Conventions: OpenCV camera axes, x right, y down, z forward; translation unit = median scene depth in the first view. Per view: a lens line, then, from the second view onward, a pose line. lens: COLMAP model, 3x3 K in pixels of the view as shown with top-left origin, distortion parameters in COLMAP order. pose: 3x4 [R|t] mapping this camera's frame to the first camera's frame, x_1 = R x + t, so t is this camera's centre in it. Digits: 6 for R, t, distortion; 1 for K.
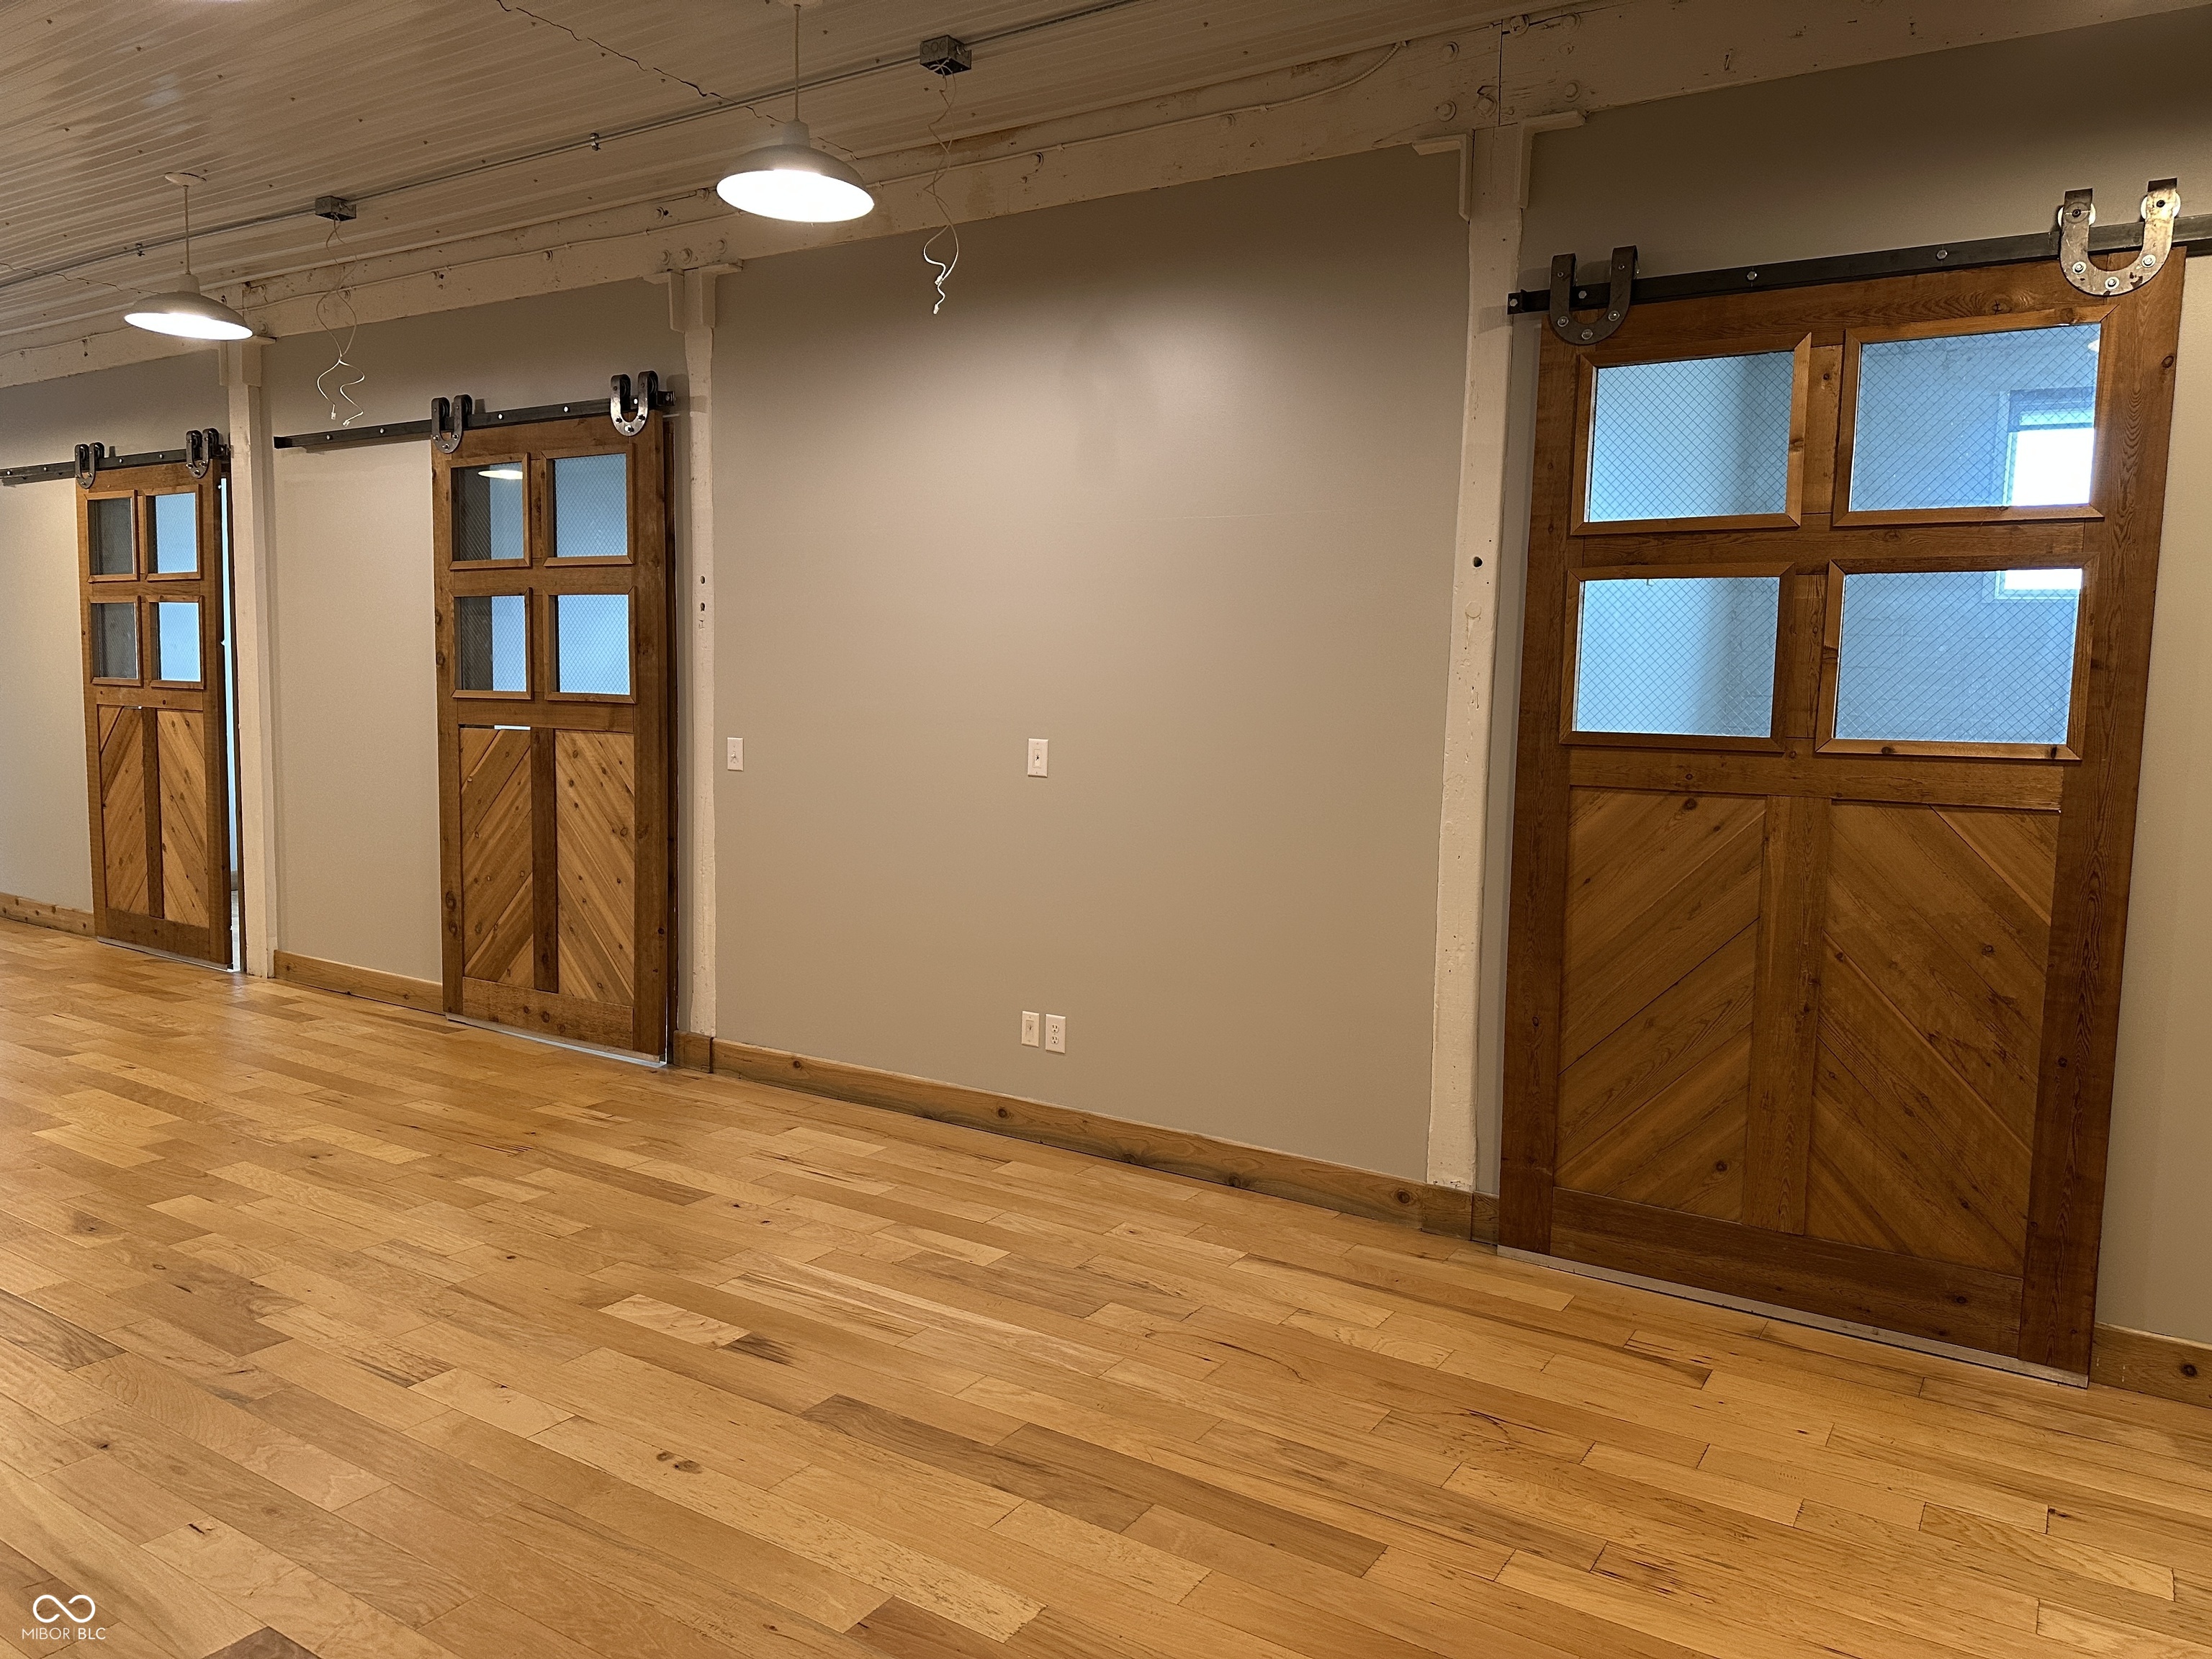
lens RADIAL K [[1545.4, 0, 1104.4], [0, 1545.4, 826.3], [0, 0, 1]] dist [0.079926, -0.102034]
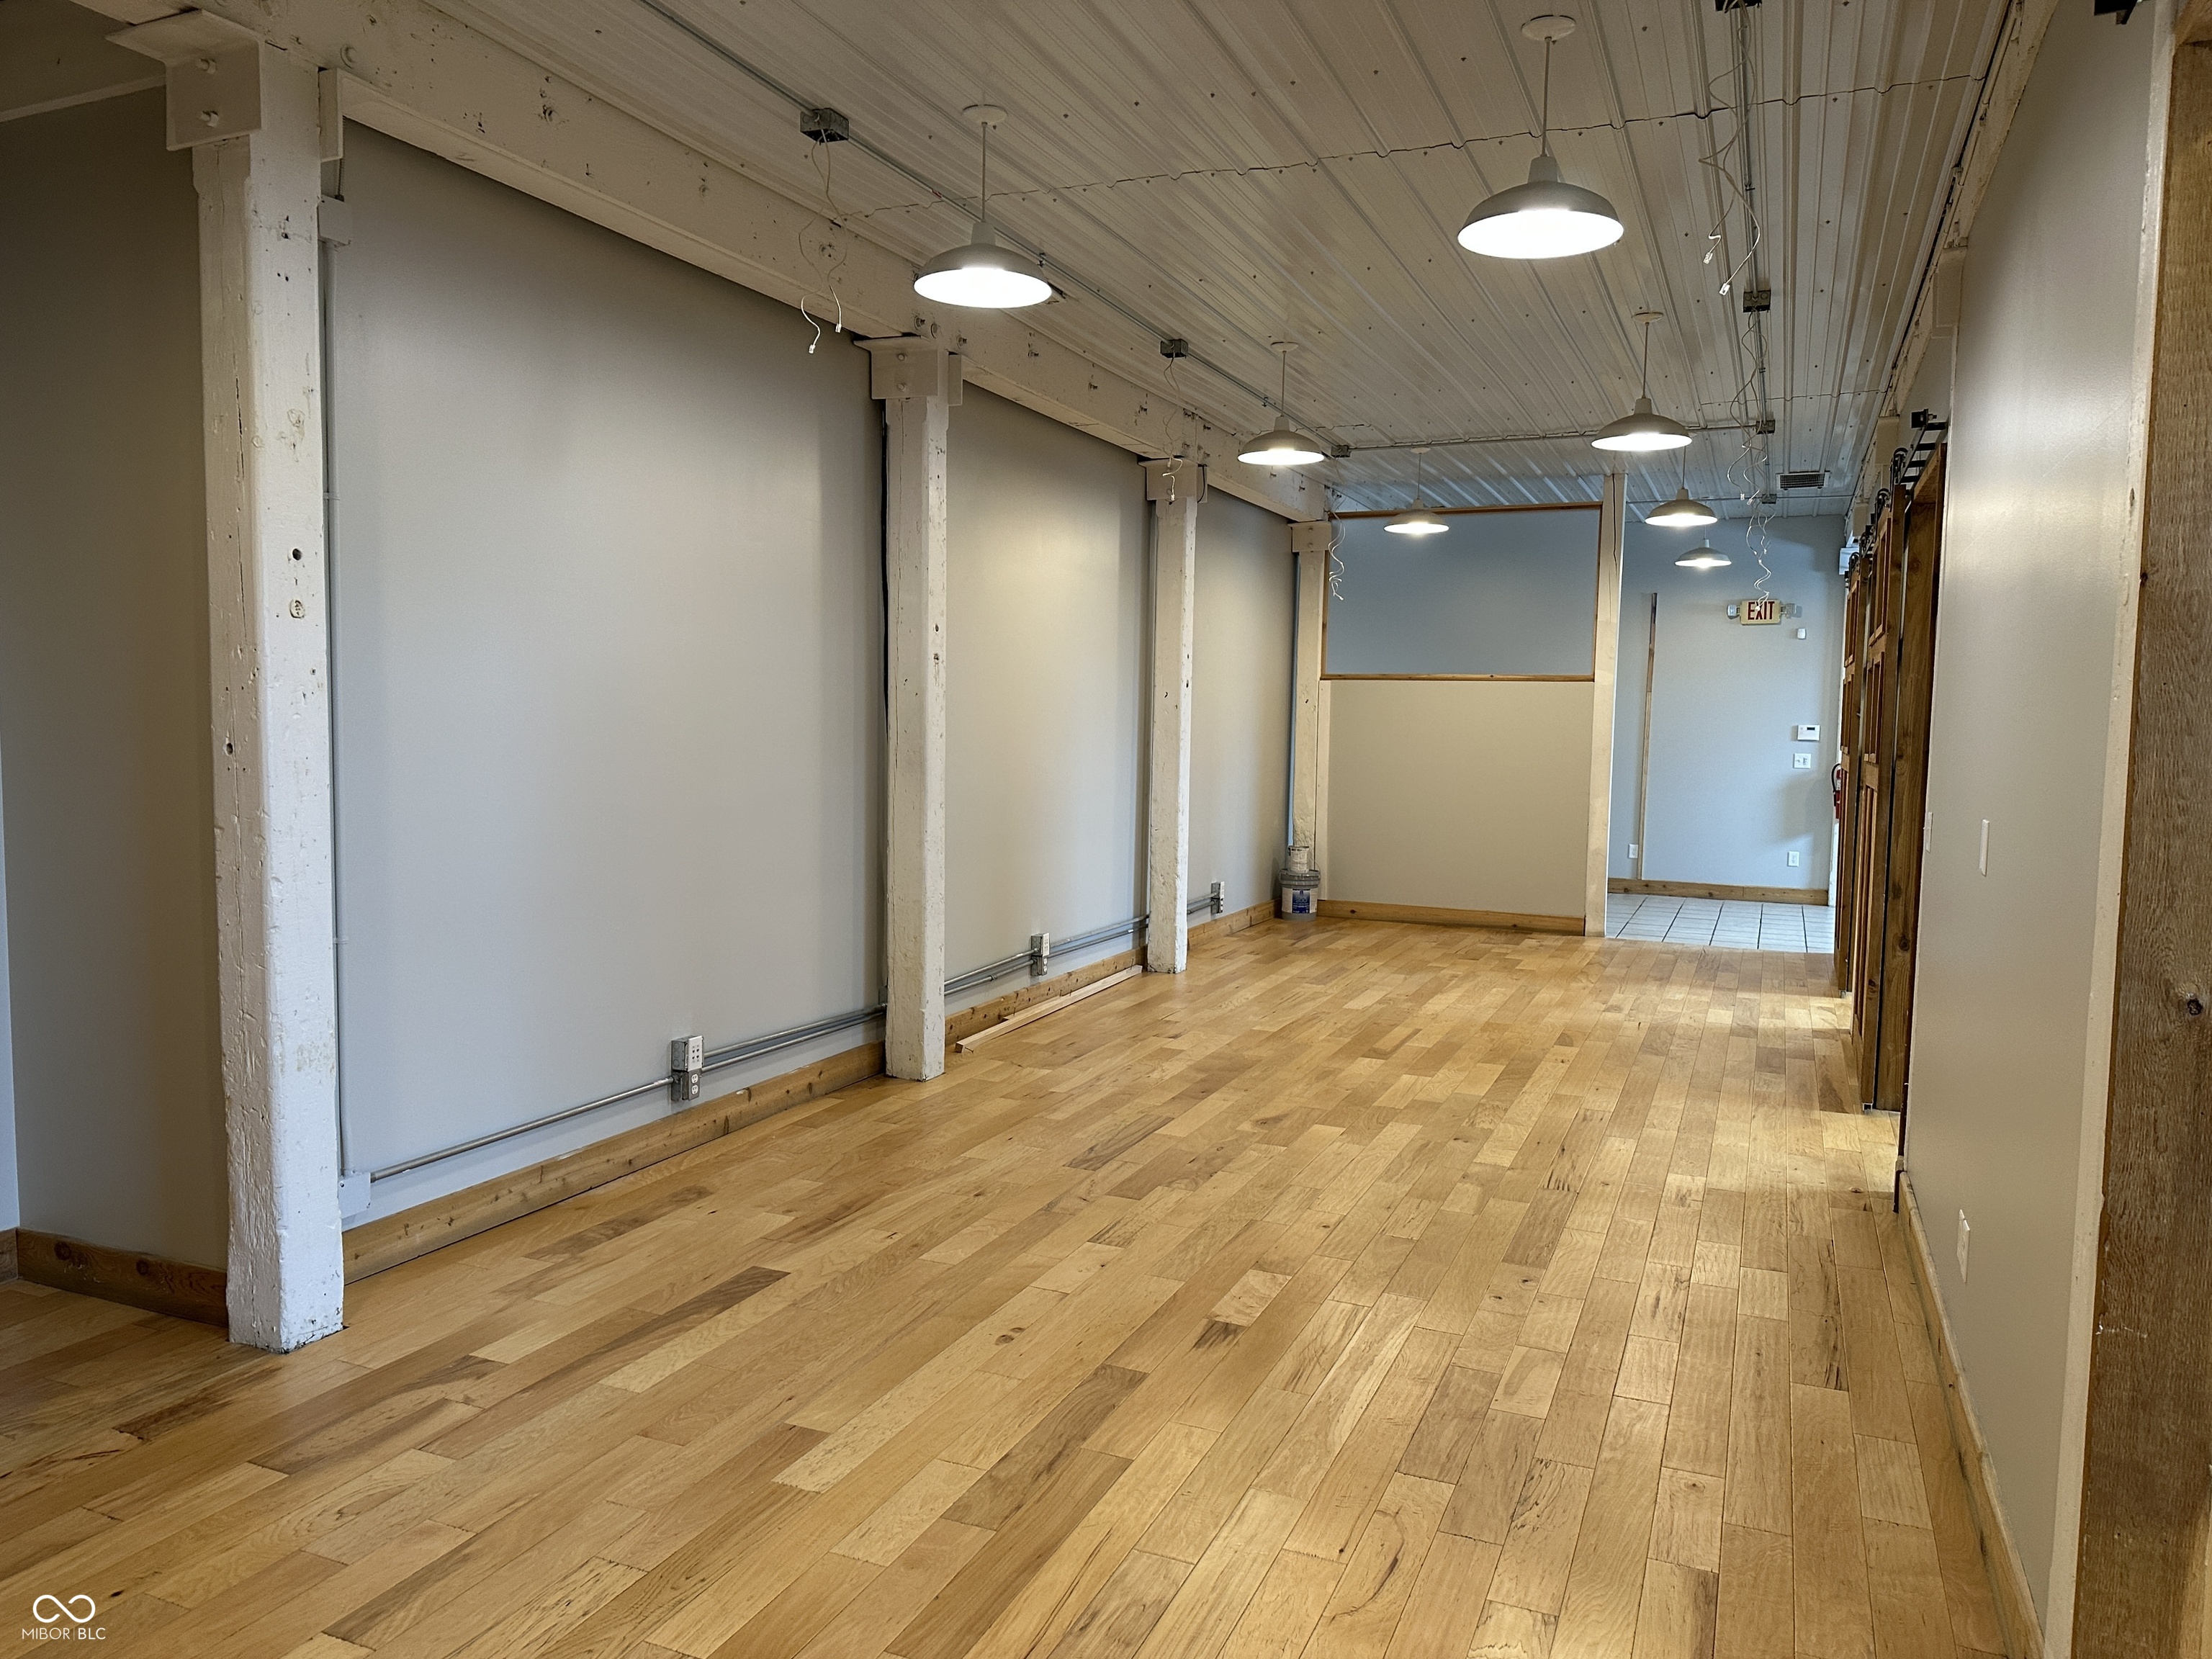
lens RADIAL K [[1545.4, 0, 1092.2], [0, 1545.4, 824.5], [0, 0, 1]] dist [0.079926, -0.102034]
pose [[0.173220, 0.054159, -0.983393, 0.737753], [-0.110979, 0.993201, 0.035151, -0.046206], [0.978611, 0.103047, 0.178053, 0.606228]]
